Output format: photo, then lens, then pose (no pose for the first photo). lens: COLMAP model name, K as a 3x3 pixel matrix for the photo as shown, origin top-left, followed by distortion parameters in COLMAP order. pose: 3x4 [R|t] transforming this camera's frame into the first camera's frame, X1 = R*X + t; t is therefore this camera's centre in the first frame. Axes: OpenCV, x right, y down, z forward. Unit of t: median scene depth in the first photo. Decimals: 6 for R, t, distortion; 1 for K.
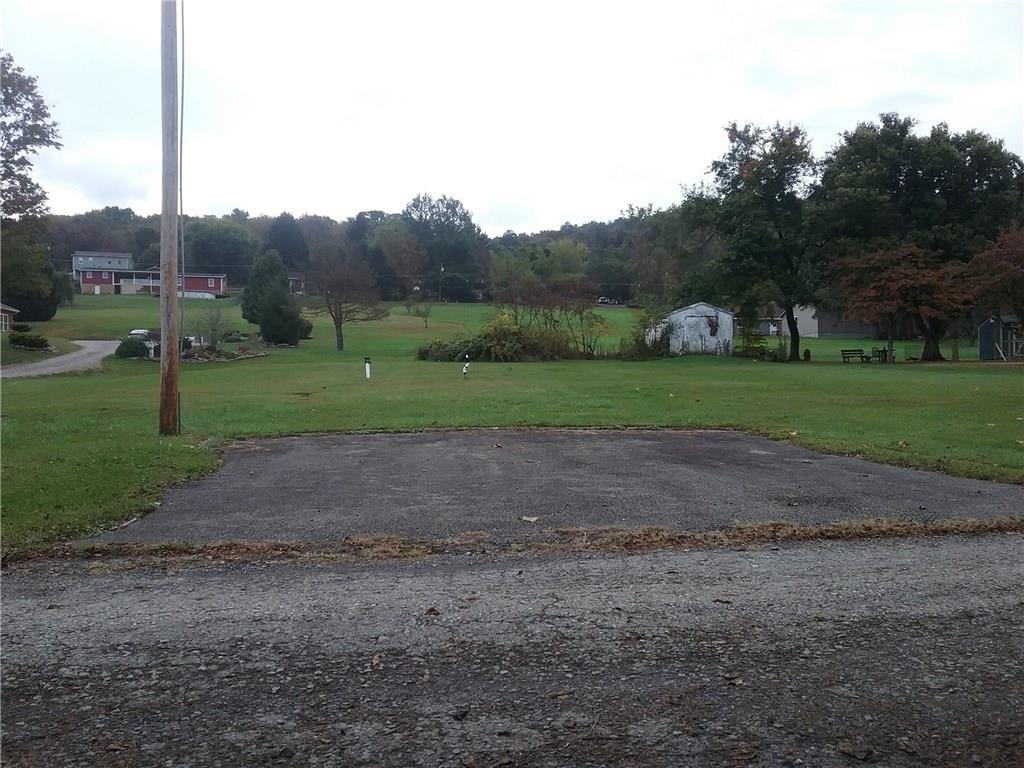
lens RADIAL K [[943.1, 0, 512.0], [0, 943.1, 384.0], [0, 0, 1]] dist [0.091587, -0.254281]
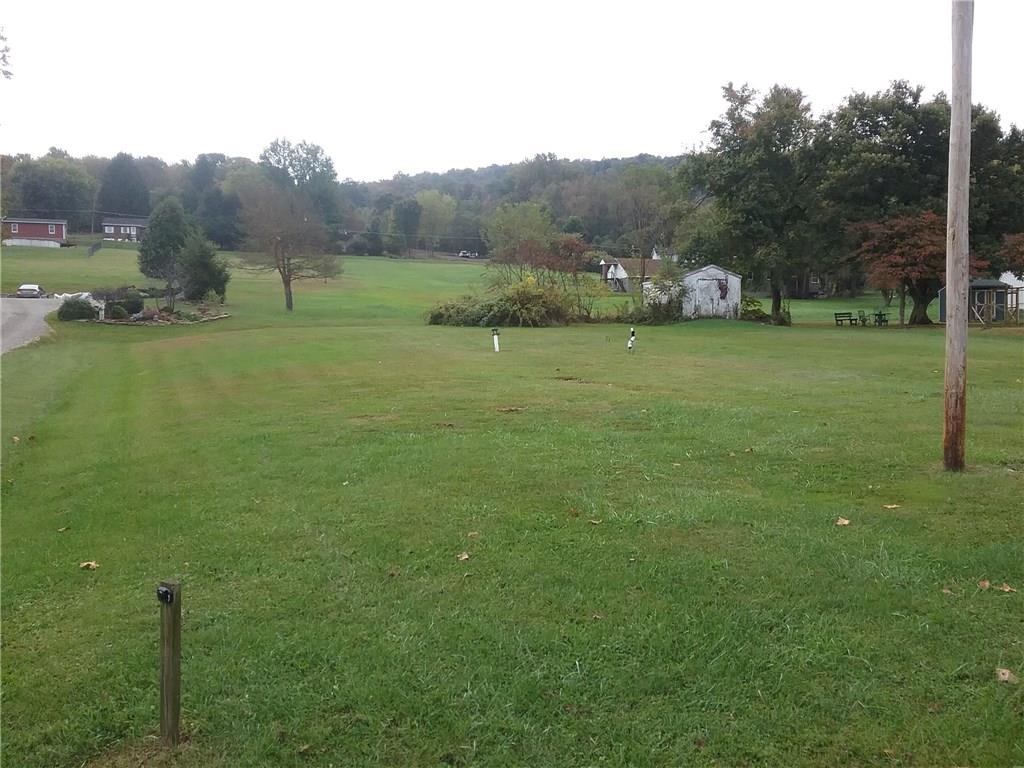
lens RADIAL K [[943.1, 0, 512.0], [0, 943.1, 384.0], [0, 0, 1]] dist [0.091587, -0.254281]
pose [[0.981465, -0.012970, 0.191201, -0.182529], [0.003244, 0.998689, 0.051095, -0.012740], [-0.191613, -0.049527, 0.980220, 0.061671]]
